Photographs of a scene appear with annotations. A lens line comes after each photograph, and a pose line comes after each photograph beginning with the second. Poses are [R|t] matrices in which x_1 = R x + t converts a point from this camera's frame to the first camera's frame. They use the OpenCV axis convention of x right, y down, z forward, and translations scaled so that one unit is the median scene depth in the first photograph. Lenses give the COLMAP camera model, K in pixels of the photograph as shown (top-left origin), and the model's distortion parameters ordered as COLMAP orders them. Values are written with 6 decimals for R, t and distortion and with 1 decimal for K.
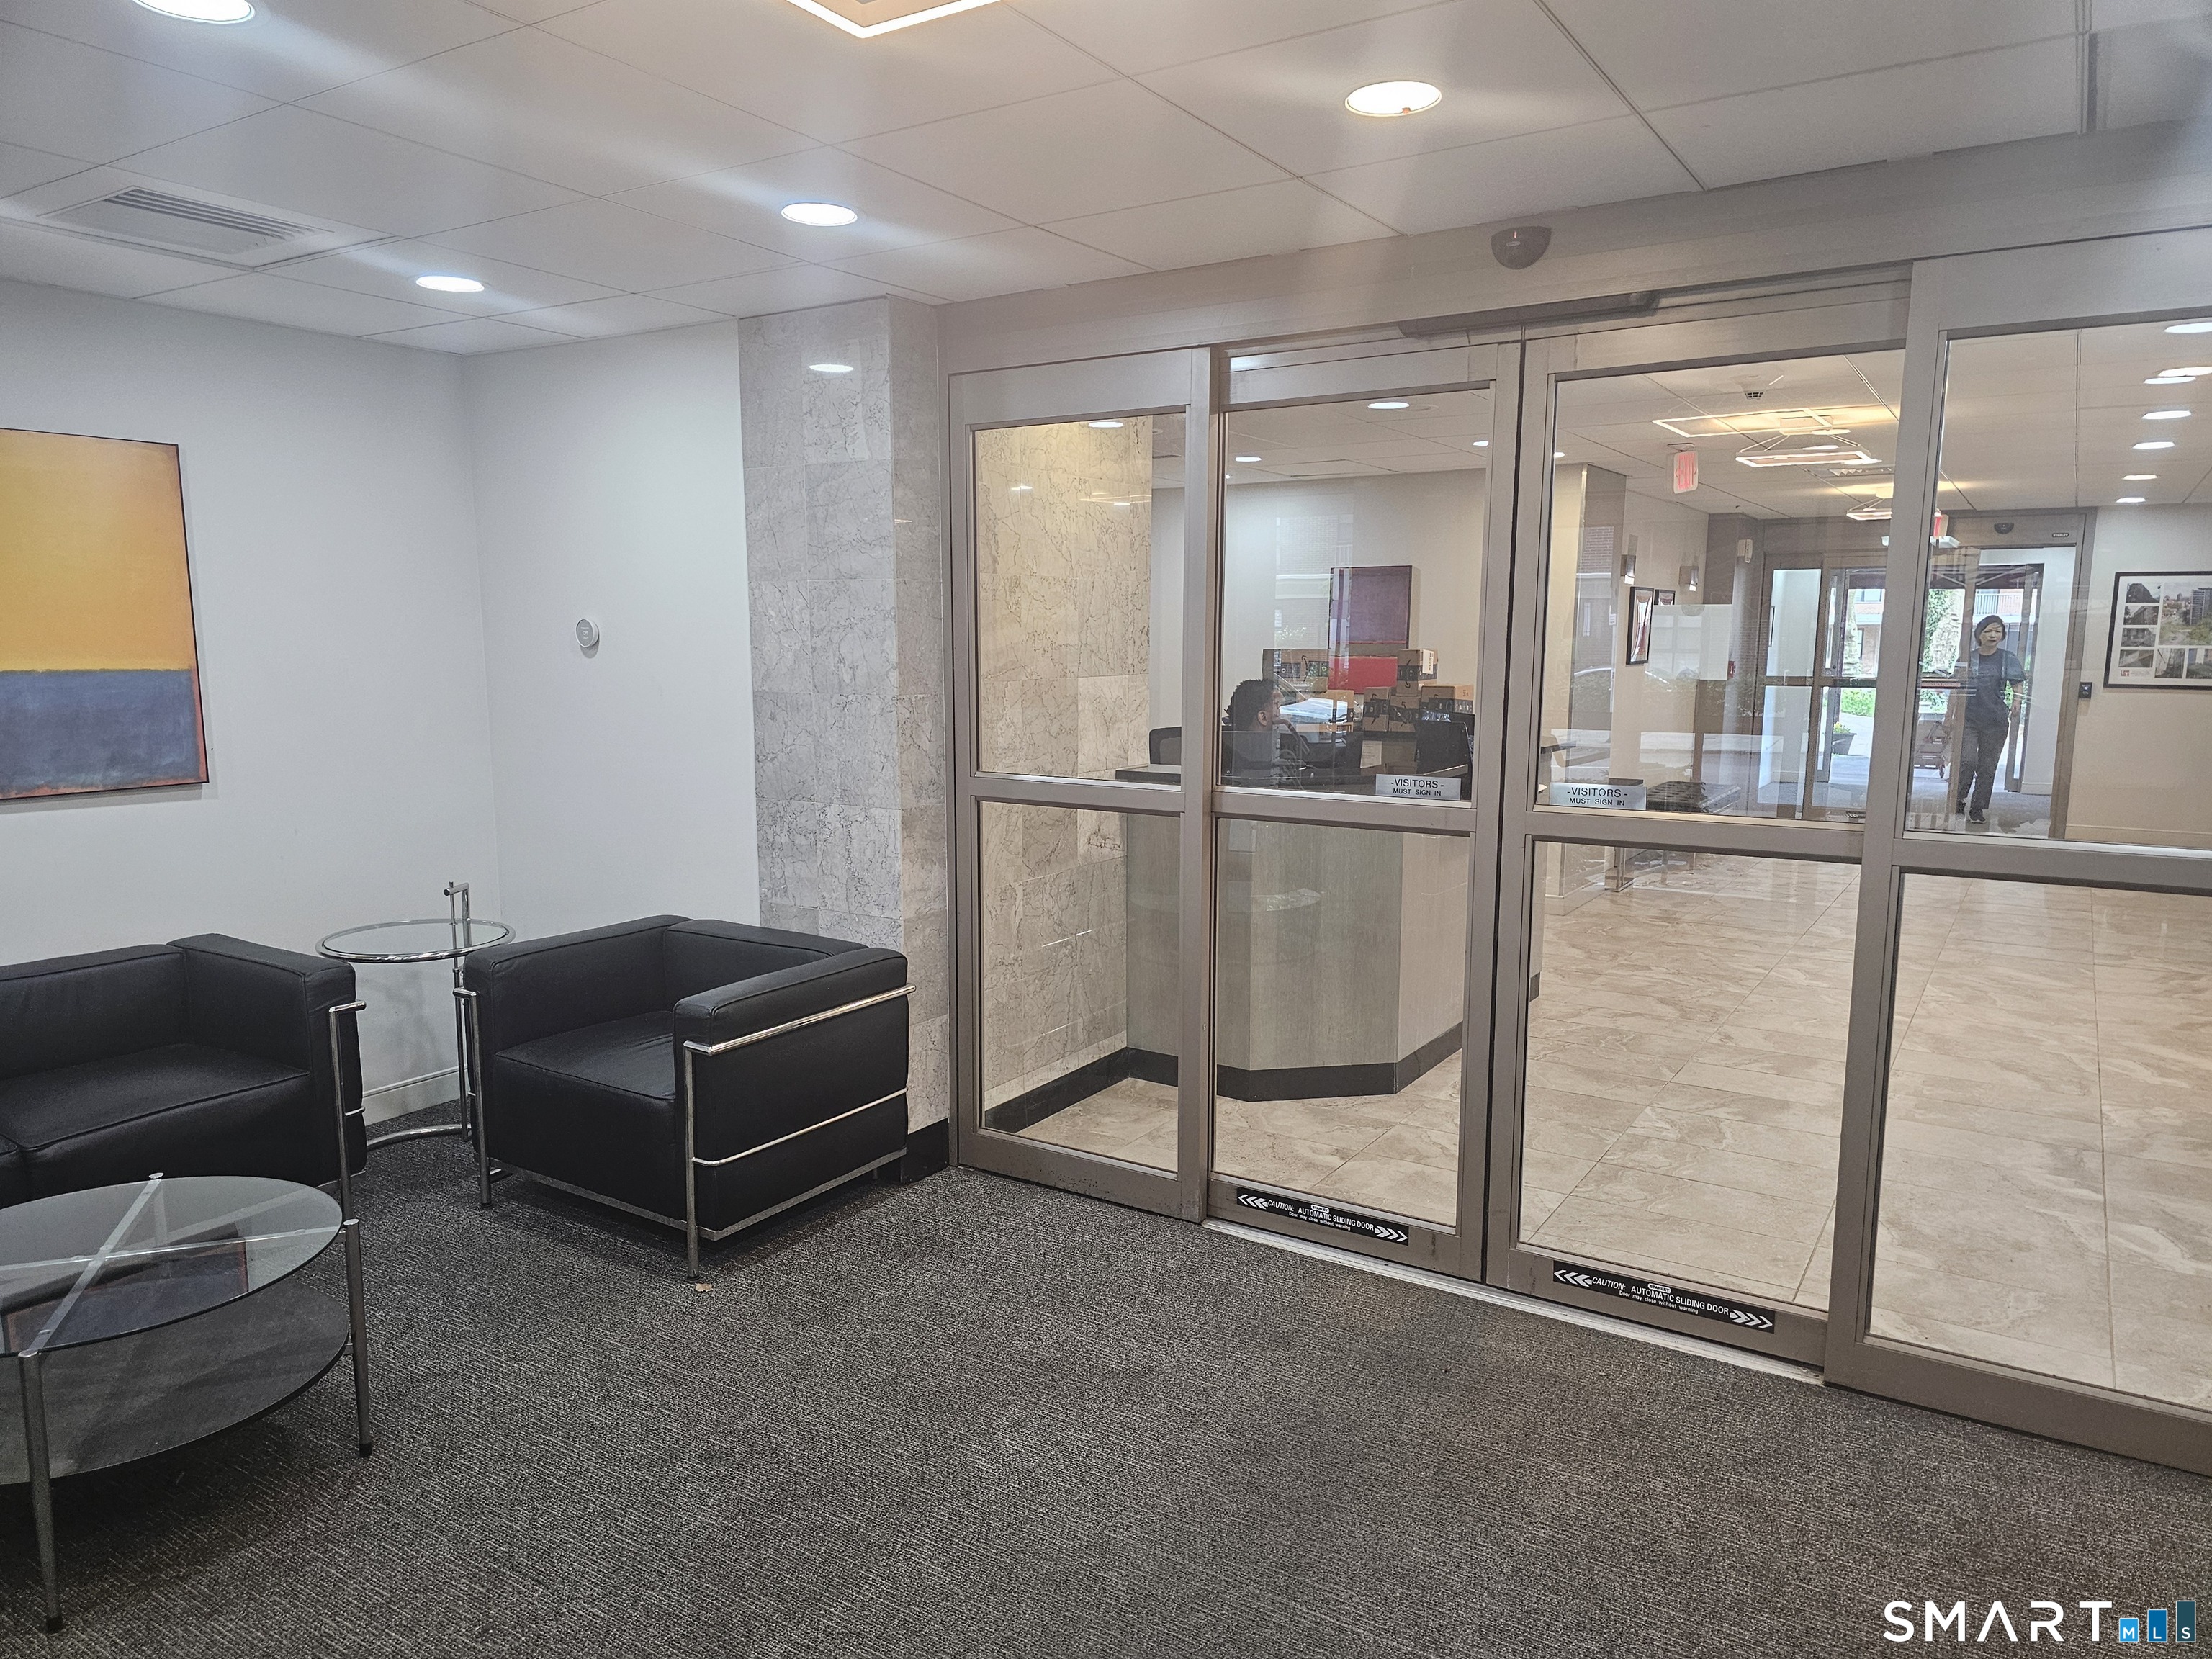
lens RADIAL K [[1487.3, 0, 1086.1], [0, 1487.3, 849.2], [0, 0, 1]] dist [0.065993, -0.063590]
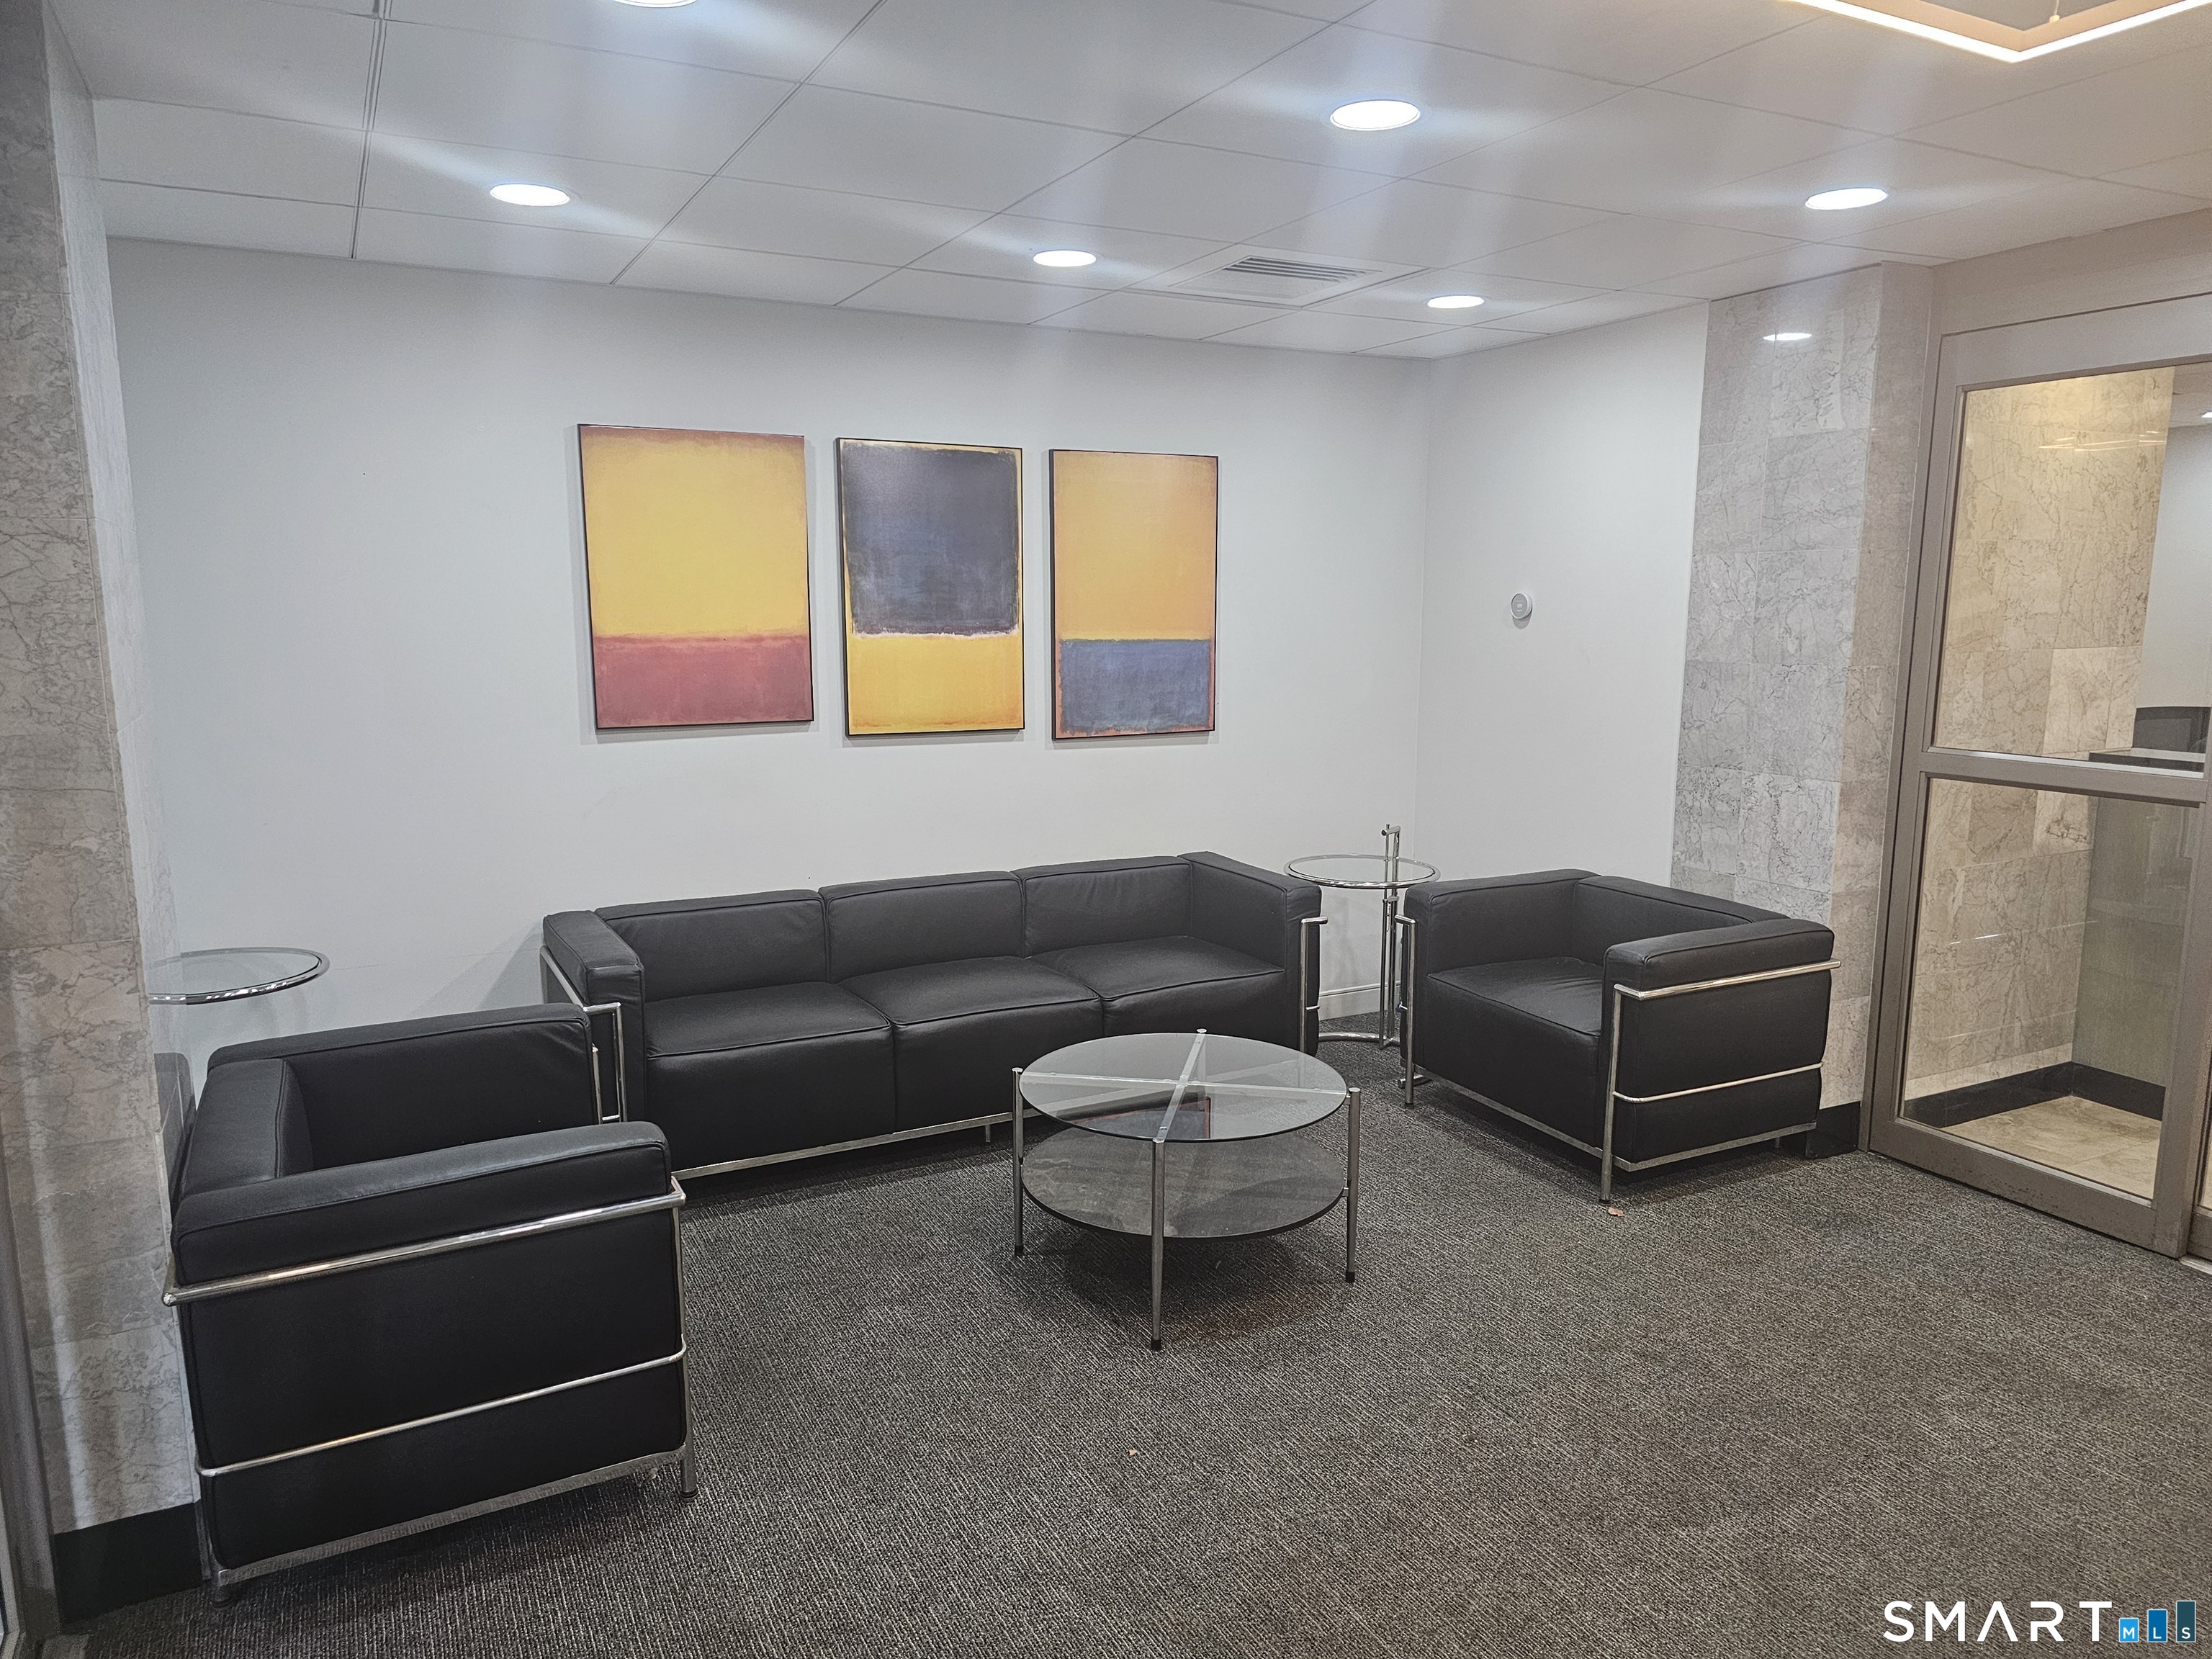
lens RADIAL K [[1487.3, 0, 1091.1], [0, 1487.3, 841.1], [0, 0, 1]] dist [0.065993, -0.063590]
pose [[0.867328, 0.076032, -0.491896, -0.061633], [-0.067723, 0.997100, 0.034710, 0.011434], [0.493109, 0.003208, 0.869962, -0.115477]]
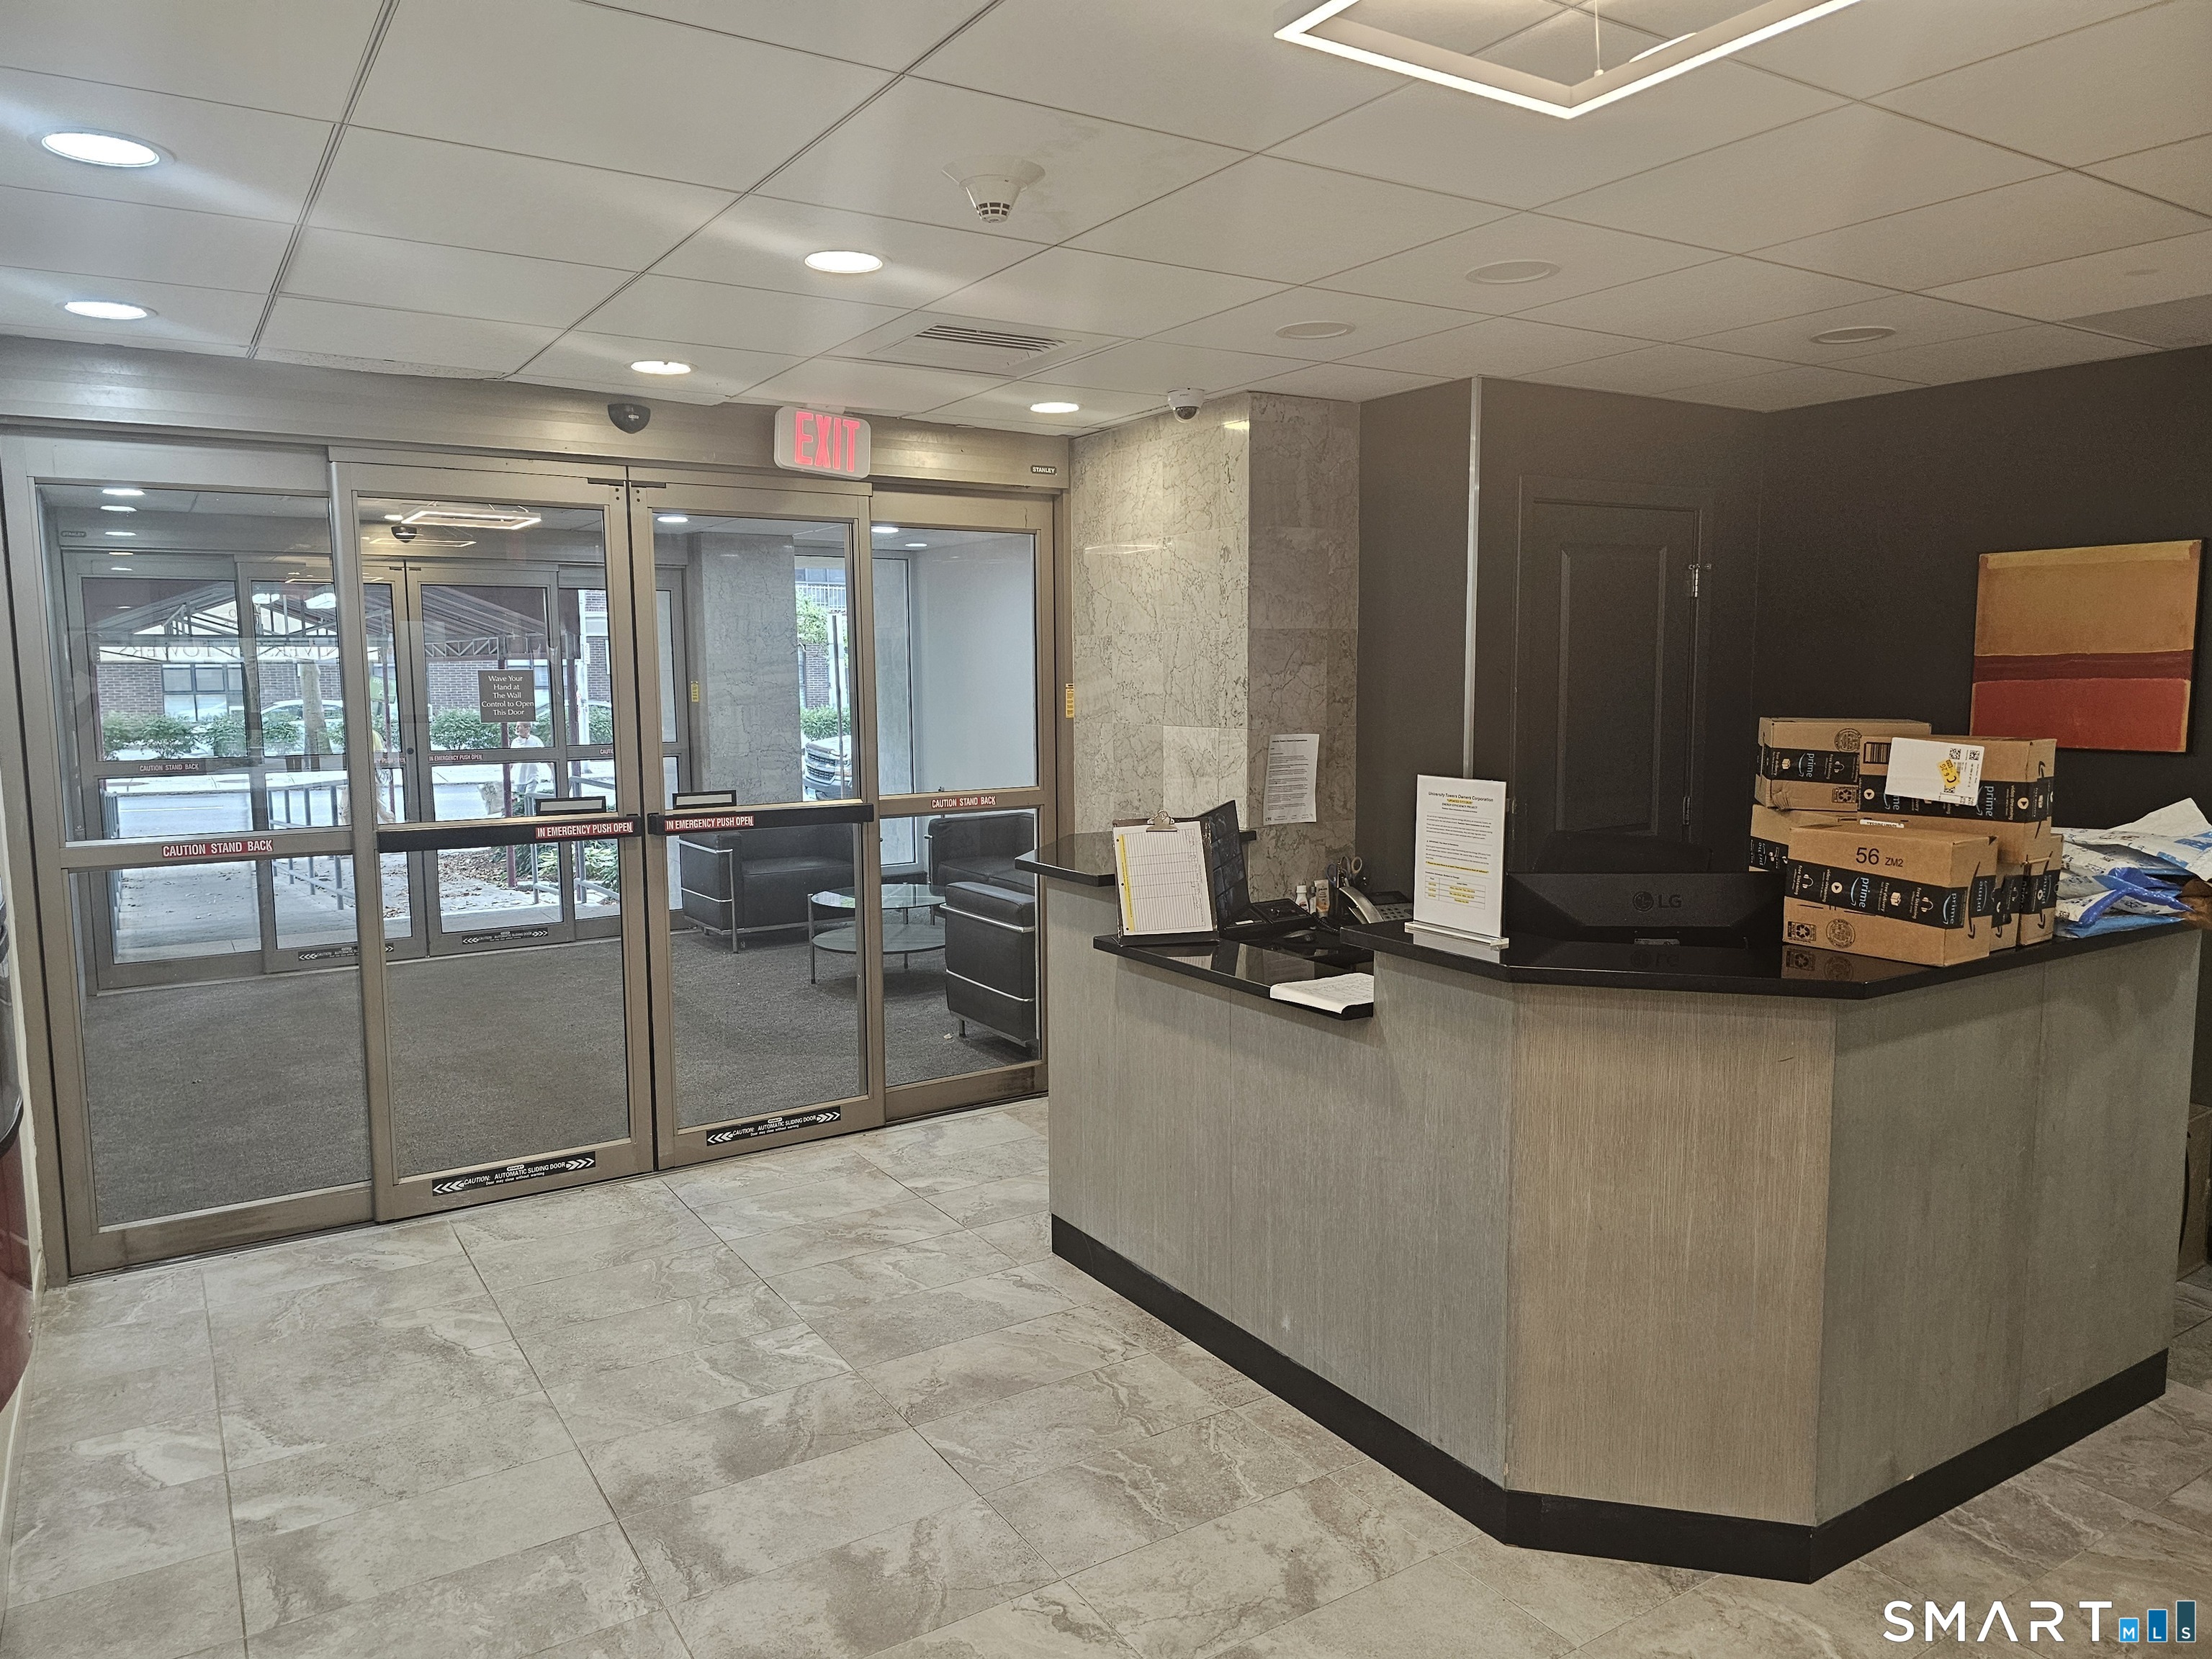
lens RADIAL K [[1487.3, 0, 1091.0], [0, 1487.3, 824.5], [0, 0, 1]] dist [0.065993, -0.063590]
pose [[-0.418287, 0.101042, -0.902678, 1.135624], [-0.123113, 0.978316, 0.166557, -0.252525], [0.899933, 0.180800, -0.396777, 1.619532]]
